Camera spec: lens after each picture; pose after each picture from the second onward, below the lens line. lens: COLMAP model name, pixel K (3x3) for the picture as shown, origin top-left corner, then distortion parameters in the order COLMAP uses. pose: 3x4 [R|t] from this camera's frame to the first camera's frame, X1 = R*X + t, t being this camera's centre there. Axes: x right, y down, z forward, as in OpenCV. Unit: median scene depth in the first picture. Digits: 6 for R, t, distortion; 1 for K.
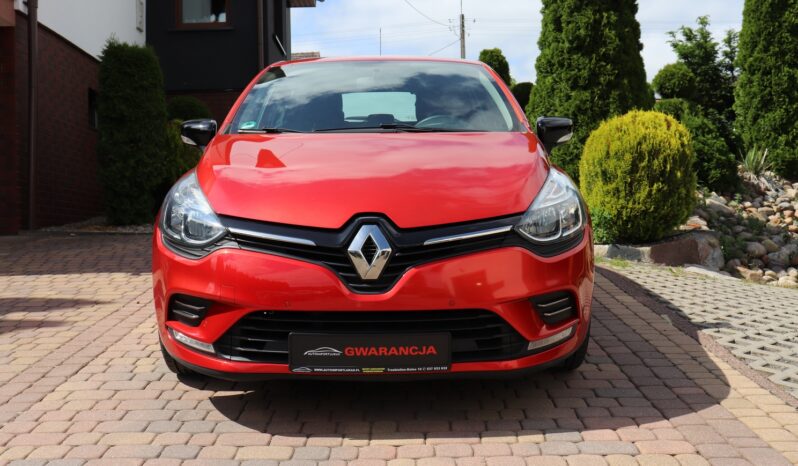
lens RADIAL K [[868.9, 0, 399.1], [0, 868.9, 214.4], [0, 0, 1]] dist [0.006252, 0.022453]
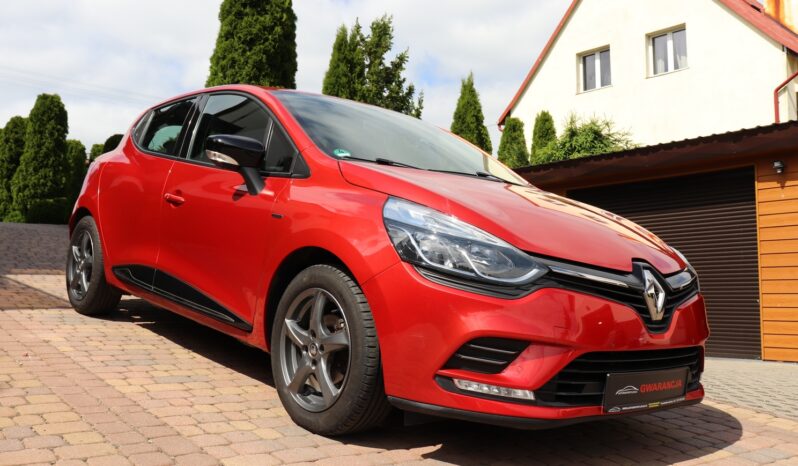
lens RADIAL K [[791.4, 0, 399.0], [0, 791.4, 233.0], [0, 0, 1]] dist [-0.123211, 0.201580]
pose [[0.748164, 0.076878, 0.659045, -0.295065], [-0.042761, 0.996787, -0.067732, 0.014856], [-0.662134, 0.022493, 0.749048, 0.154711]]
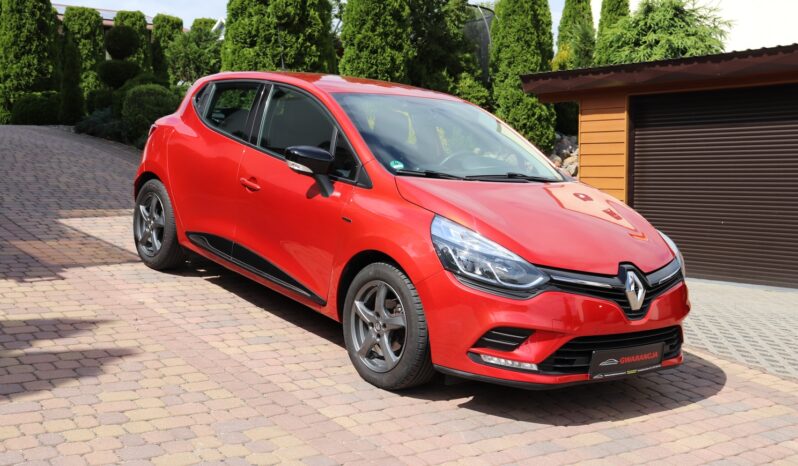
lens RADIAL K [[1038.4, 0, 399.0], [0, 1038.4, 233.0], [0, 0, 1]] dist [0.005356, 0.098618]
pose [[0.772376, -0.014619, 0.634997, -0.456396], [-0.045875, 0.995840, 0.078727, -0.054066], [-0.633507, -0.089937, 0.768492, -0.019164]]
